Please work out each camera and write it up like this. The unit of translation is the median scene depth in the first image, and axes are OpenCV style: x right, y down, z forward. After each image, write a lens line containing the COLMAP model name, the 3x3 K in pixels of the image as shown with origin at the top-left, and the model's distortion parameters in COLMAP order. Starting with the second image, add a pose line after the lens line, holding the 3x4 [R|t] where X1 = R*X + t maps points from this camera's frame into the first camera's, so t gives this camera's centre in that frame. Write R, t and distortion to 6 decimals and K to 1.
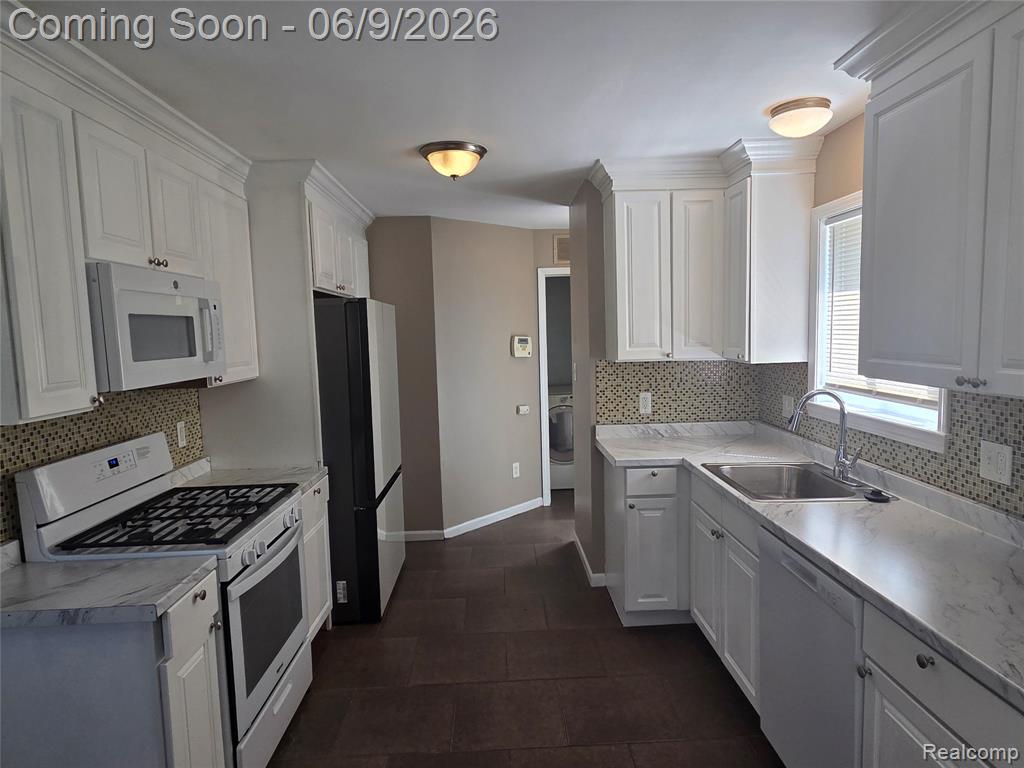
lens RADIAL K [[621.2, 0, 511.0], [0, 621.2, 384.0], [0, 0, 1]] dist [0.008285, -0.001410]
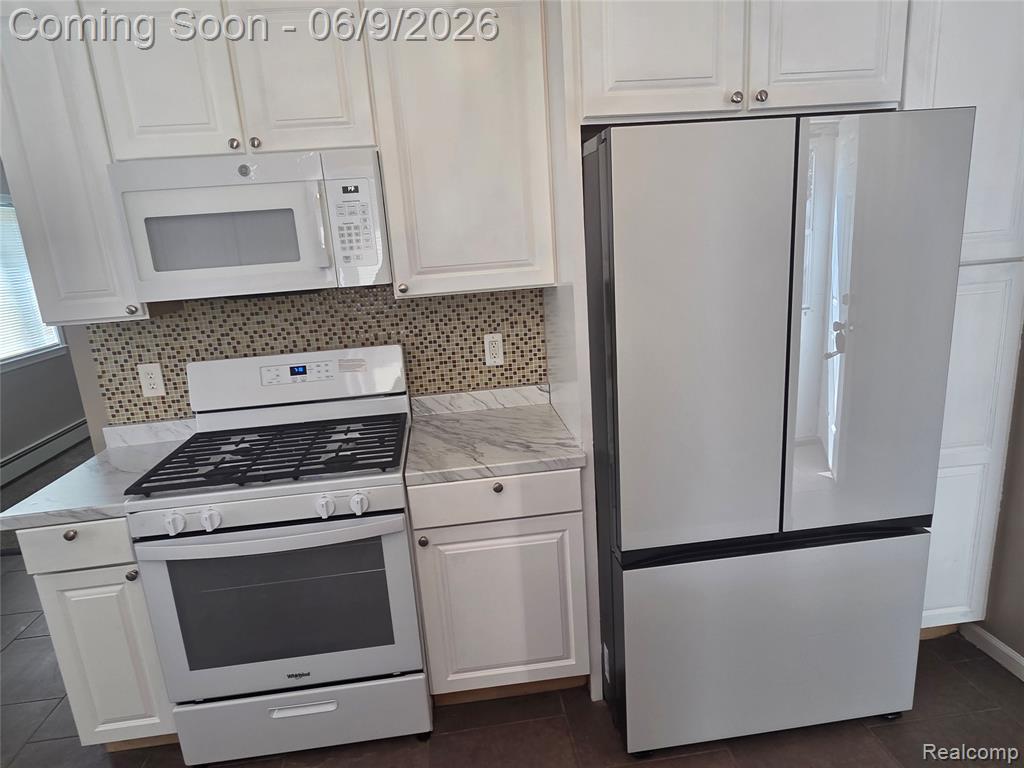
lens RADIAL K [[621.2, 0, 511.6], [0, 621.2, 385.8], [0, 0, 1]] dist [0.008285, -0.001410]
pose [[0.095458, 0.257388, -0.961582, 0.300601], [-0.017574, 0.966278, 0.256901, -0.096074], [0.995278, -0.007625, 0.096762, 1.161902]]
